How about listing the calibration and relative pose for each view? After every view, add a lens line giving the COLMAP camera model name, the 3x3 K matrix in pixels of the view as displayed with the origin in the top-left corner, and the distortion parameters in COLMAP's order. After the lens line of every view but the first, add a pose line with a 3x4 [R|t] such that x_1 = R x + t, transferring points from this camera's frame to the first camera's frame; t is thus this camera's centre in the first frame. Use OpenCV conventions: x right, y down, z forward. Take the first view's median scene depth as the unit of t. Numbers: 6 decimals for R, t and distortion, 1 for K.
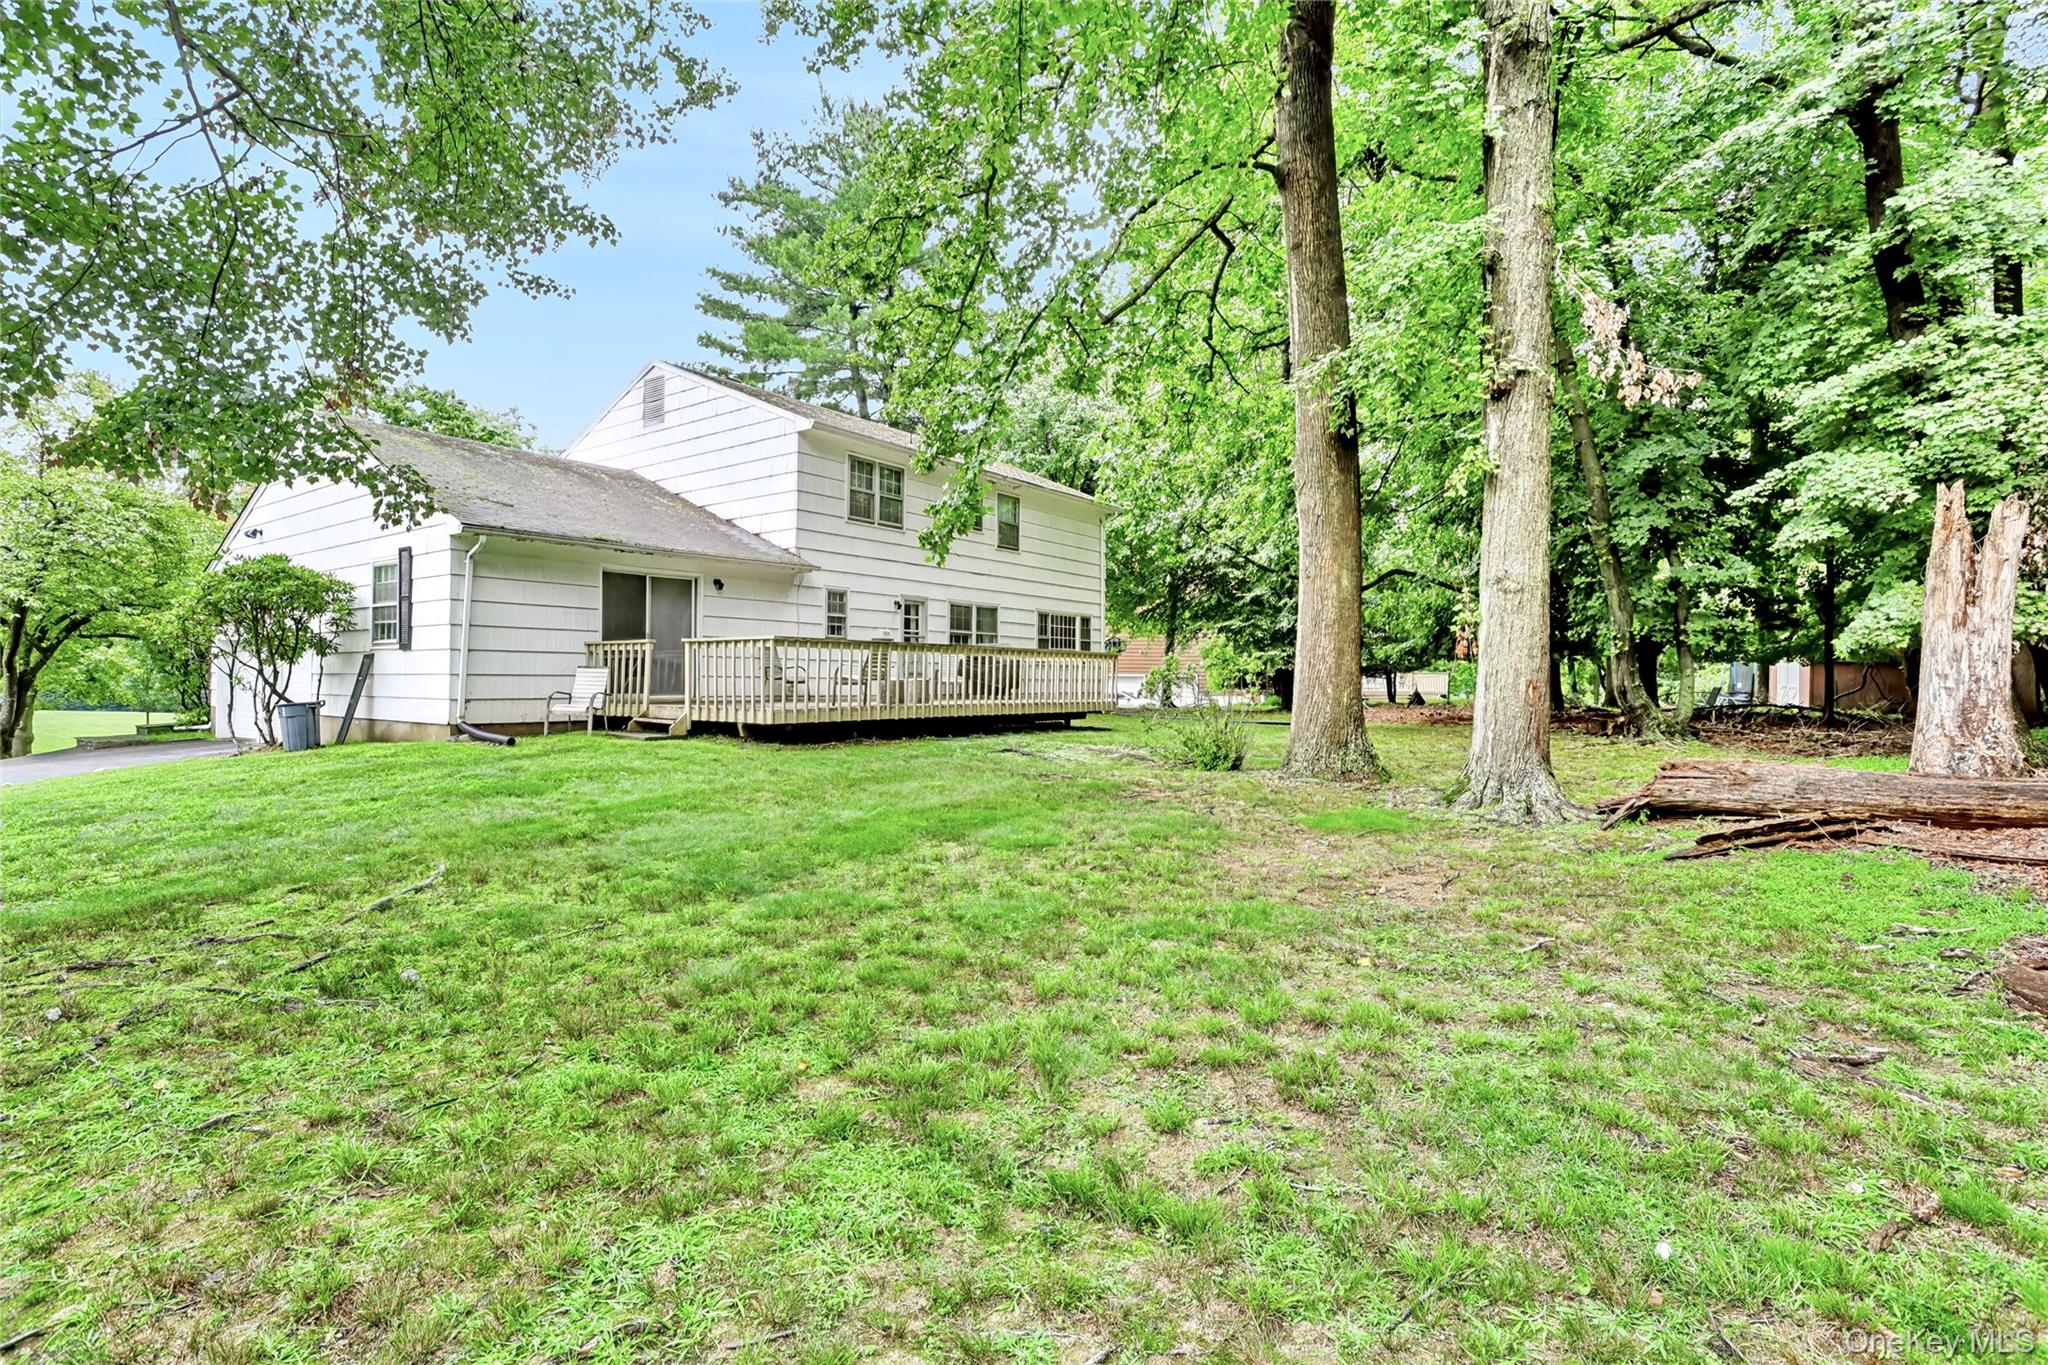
lens RADIAL K [[990.5, 0, 1024.0], [0, 990.5, 682.5], [0, 0, 1]] dist [-0.037415, 0.000267]
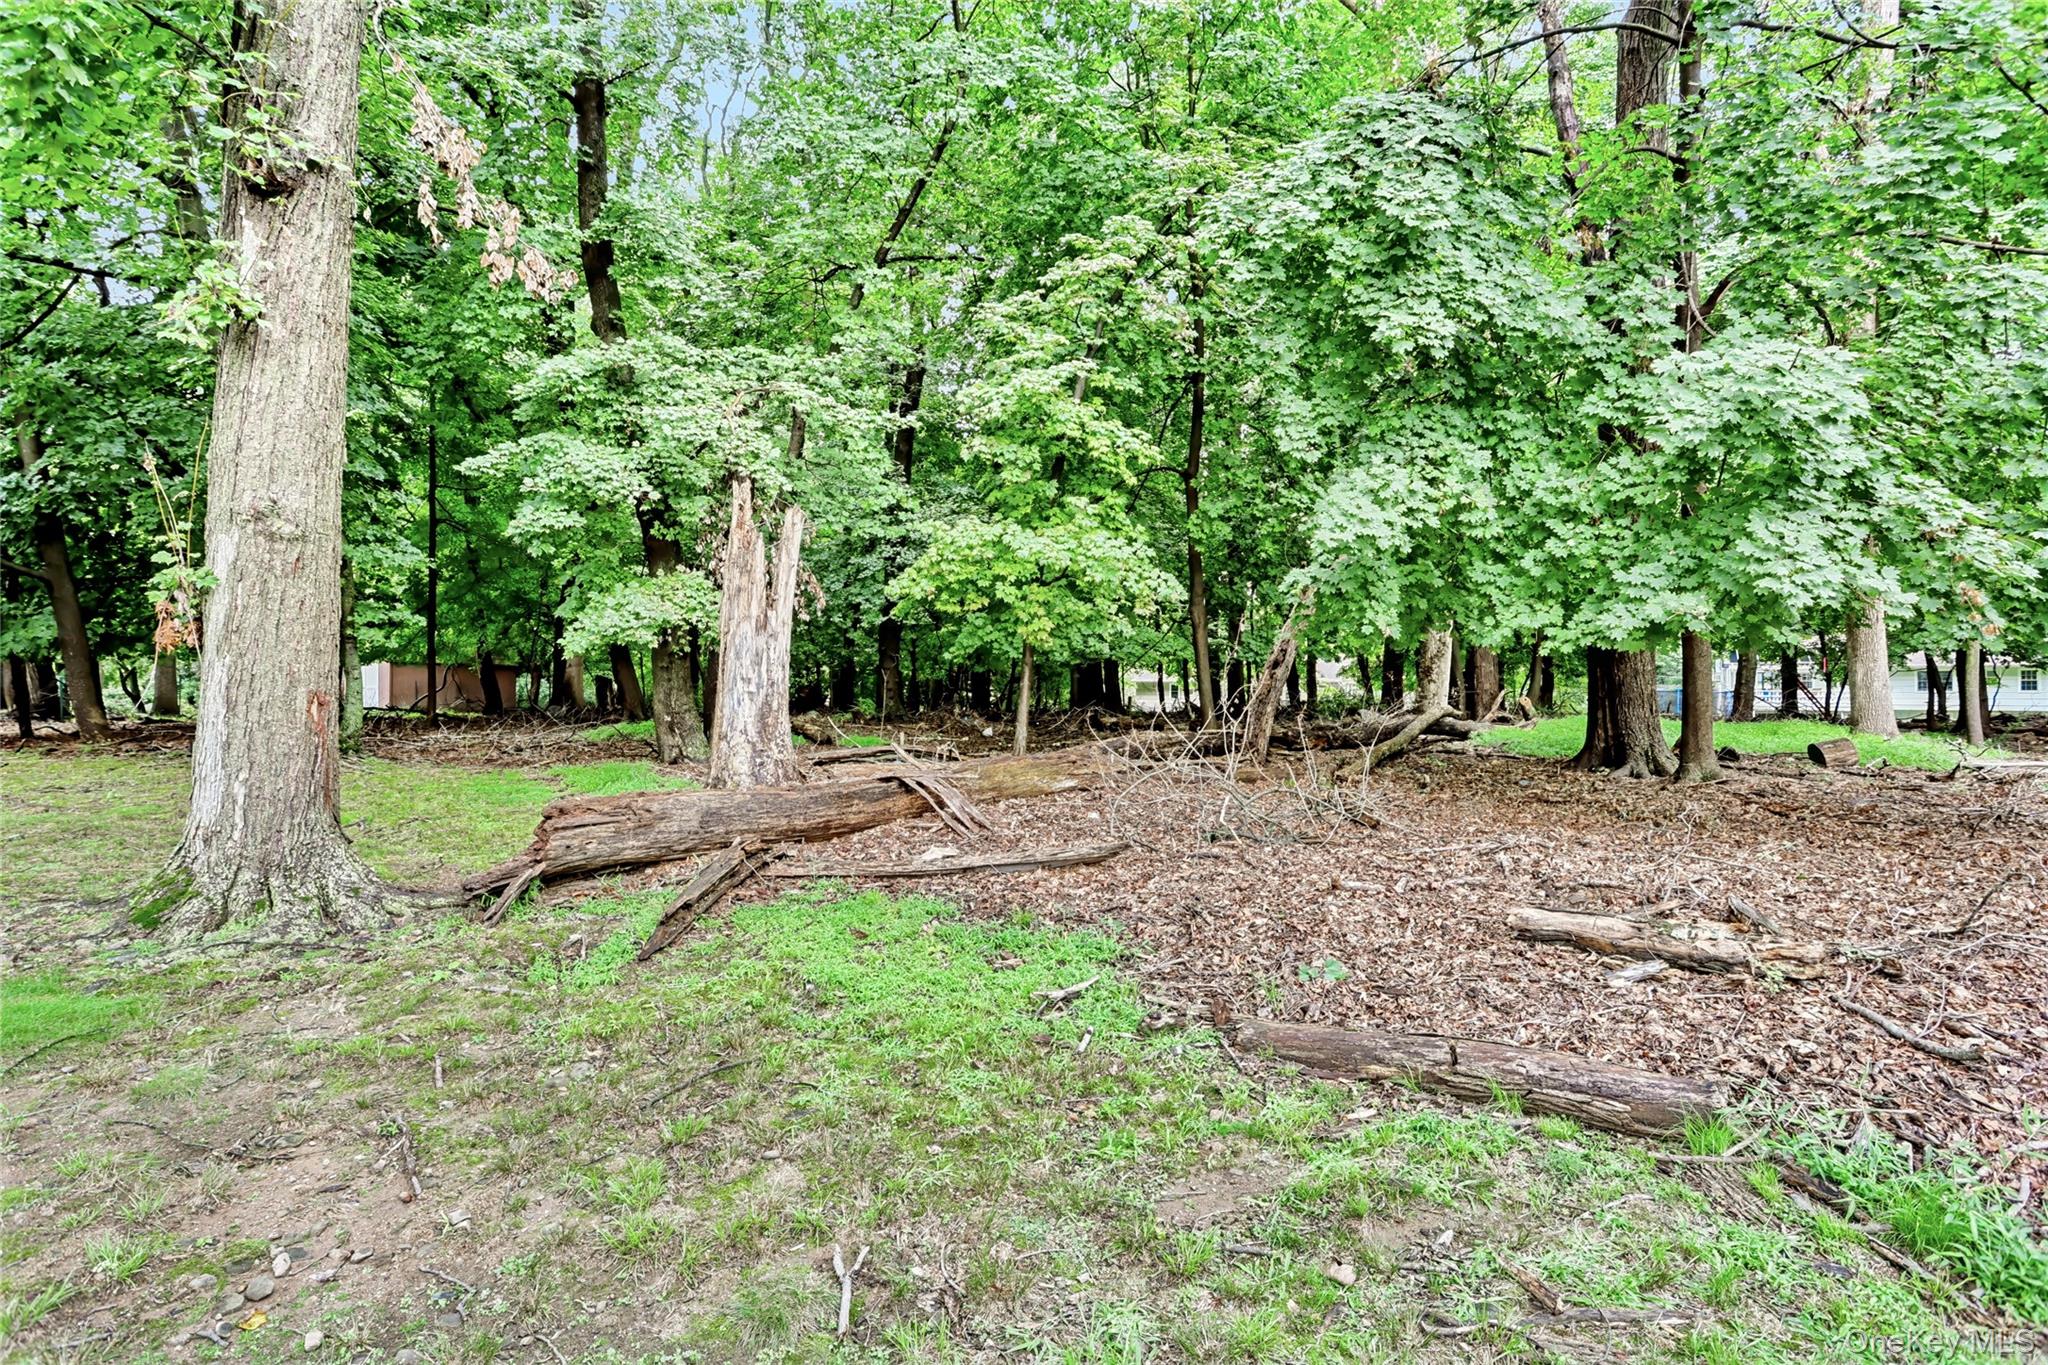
lens RADIAL K [[990.5, 0, 1024.0], [0, 990.5, 682.5], [0, 0, 1]] dist [-0.037415, 0.000267]
pose [[0.250823, -0.010564, 0.967975, 0.062153], [0.010415, 0.999912, 0.008214, -0.009470], [-0.967977, 0.008021, 0.250911, 0.495677]]
